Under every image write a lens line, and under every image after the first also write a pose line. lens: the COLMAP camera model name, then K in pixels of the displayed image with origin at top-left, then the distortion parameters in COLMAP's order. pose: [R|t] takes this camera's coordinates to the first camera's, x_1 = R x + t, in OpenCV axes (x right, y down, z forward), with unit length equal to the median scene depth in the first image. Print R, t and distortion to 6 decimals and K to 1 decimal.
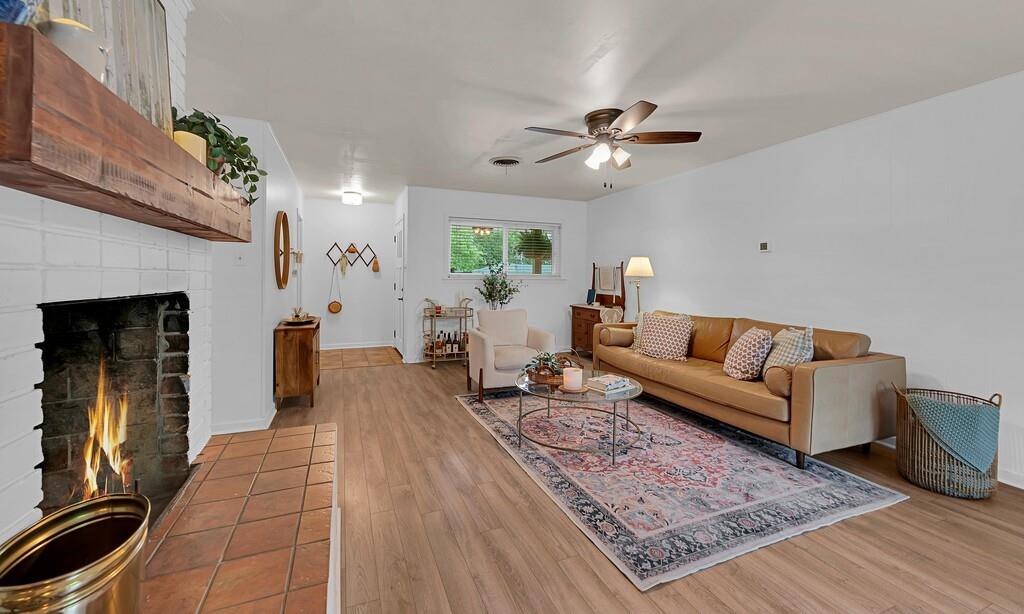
lens RADIAL K [[407.4, 0, 513.4], [0, 407.4, 280.6], [0, 0, 1]] dist [0.000373, -0.000035]
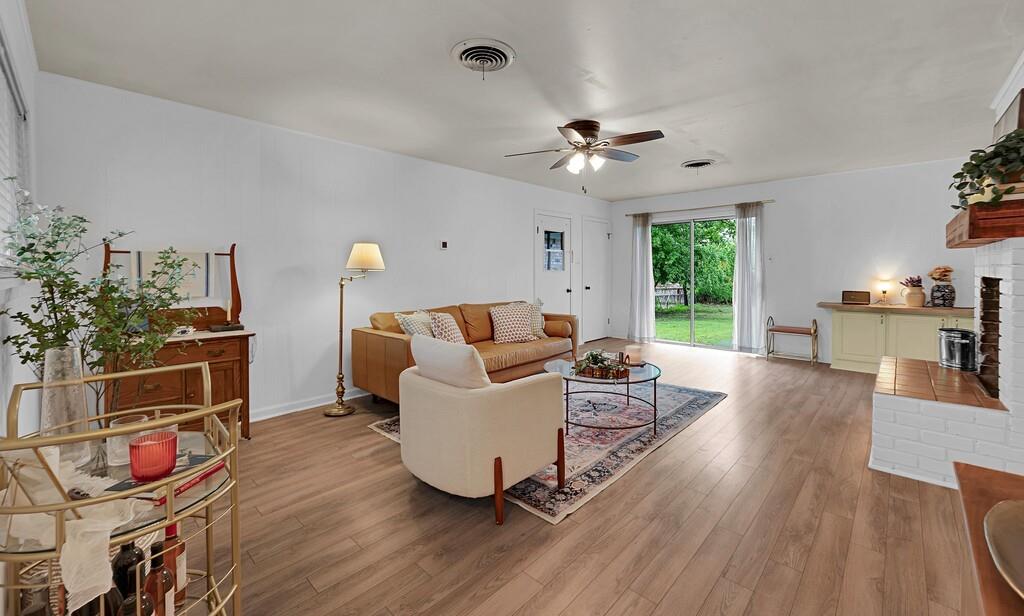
lens RADIAL K [[414.2, 0, 511.2], [0, 414.2, 274.7], [0, 0, 1]] dist [0.000663, -0.000033]
pose [[-0.404780, -0.010926, 0.914349, -0.748151], [0.013516, 0.999748, 0.017930, -0.018123], [-0.914314, 0.019616, -0.404530, 1.654463]]
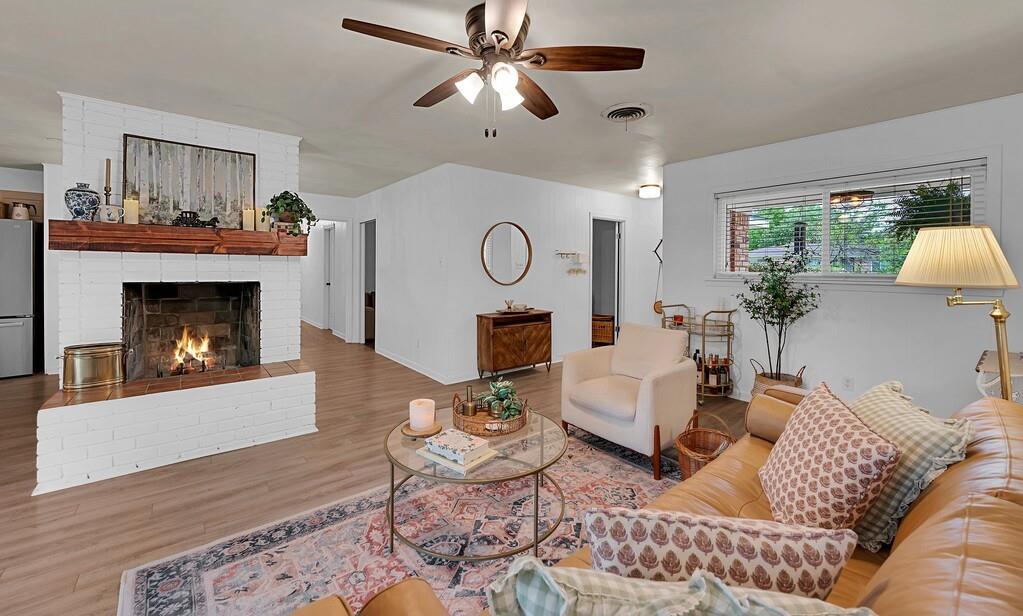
lens RADIAL K [[413.7, 0, 504.0], [0, 413.7, 271.4], [0, 0, 1]] dist [-0.000320, 0.000061]
pose [[0.267746, 0.003183, -0.963484, 0.837846], [-0.015655, 0.999877, -0.001047, -0.023004], [0.963362, 0.015364, 0.267762, 0.852253]]
